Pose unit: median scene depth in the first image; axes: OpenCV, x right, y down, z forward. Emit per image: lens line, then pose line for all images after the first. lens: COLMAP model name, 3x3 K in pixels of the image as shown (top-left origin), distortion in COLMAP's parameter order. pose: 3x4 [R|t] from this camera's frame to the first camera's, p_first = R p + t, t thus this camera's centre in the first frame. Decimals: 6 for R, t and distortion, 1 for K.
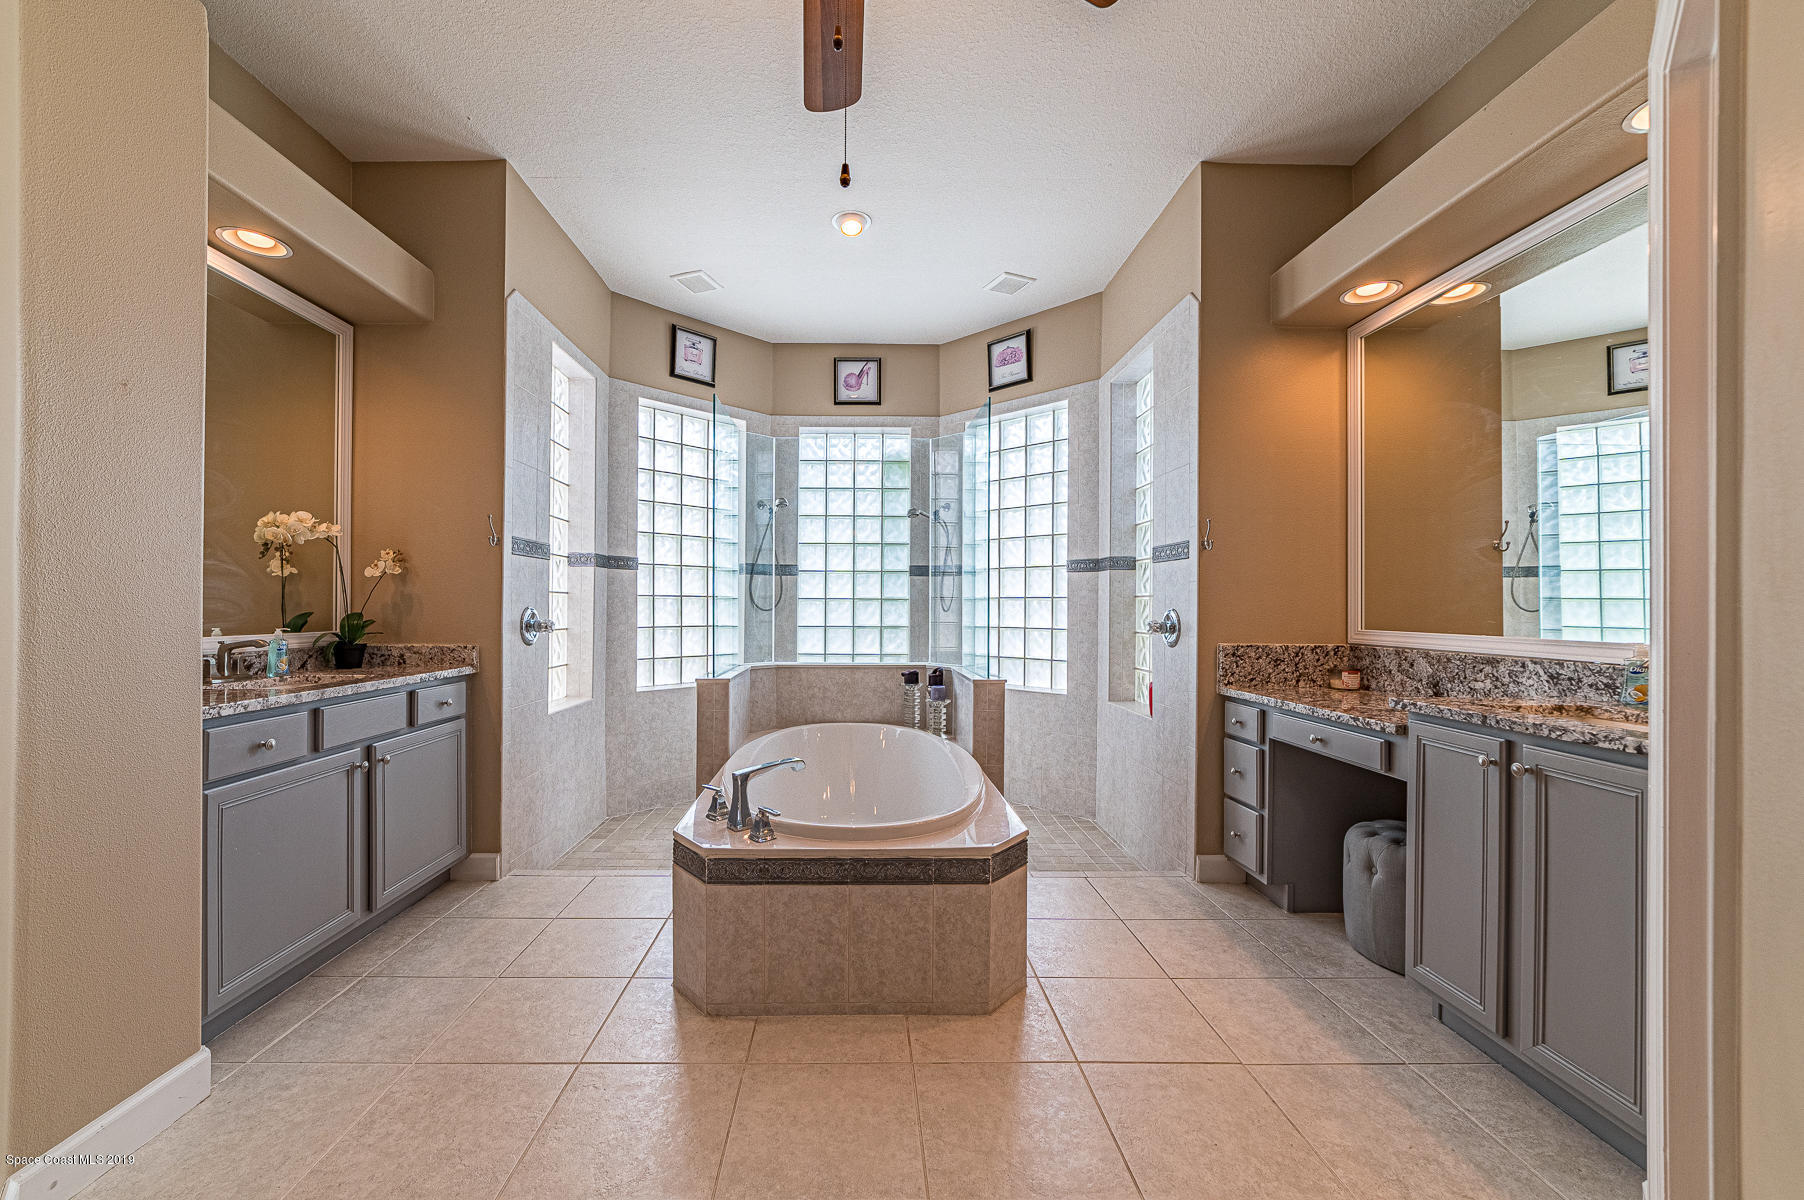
lens RADIAL K [[688.6, 0, 882.2], [0, 688.6, 607.6], [0, 0, 1]] dist [-0.028126, 0.010512]
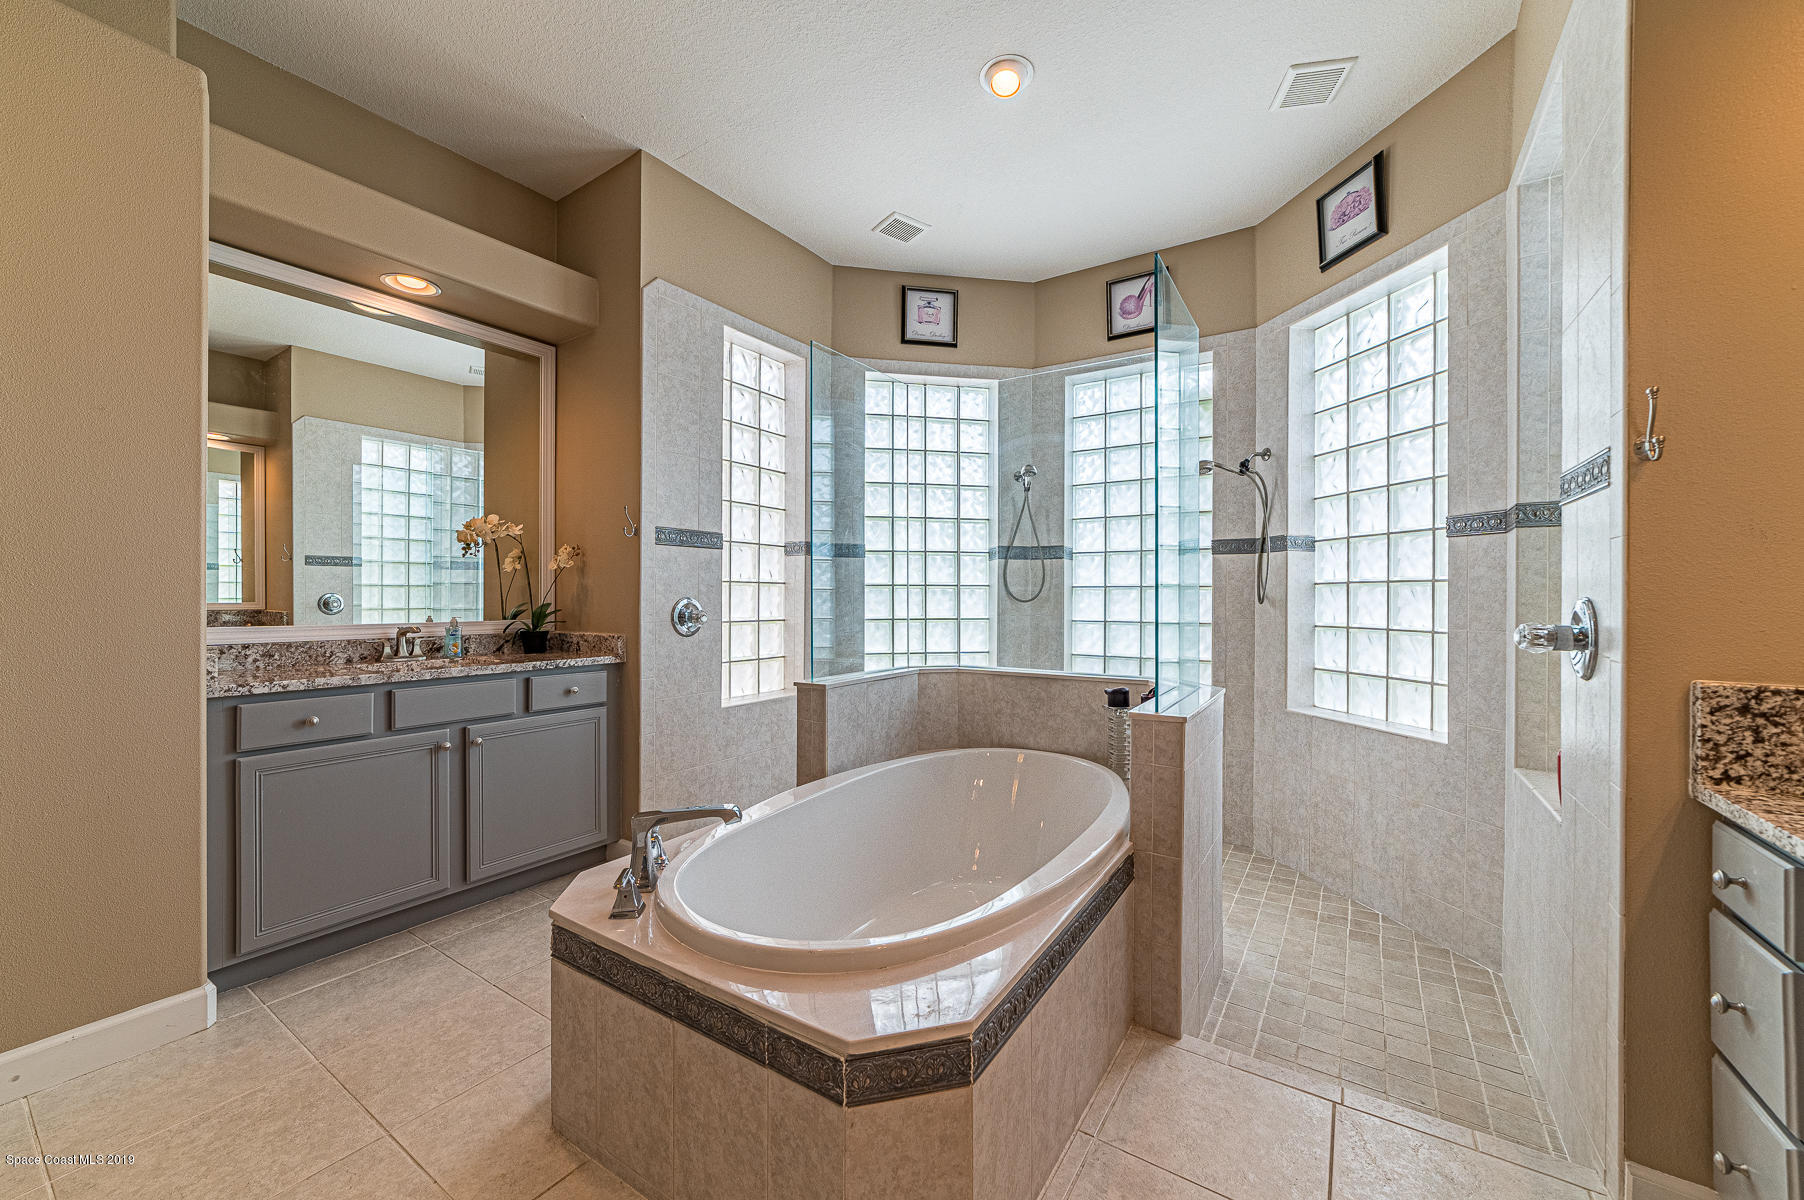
lens RADIAL K [[695.7, 0, 902.0], [0, 695.7, 600.0], [0, 0, 1]] dist [-0.024310, 0.009046]
pose [[0.826613, -0.000530, -0.562771, 0.212106], [0.001252, 0.999999, 0.000898, 0.001173], [0.562770, -0.001447, 0.826612, 0.244516]]
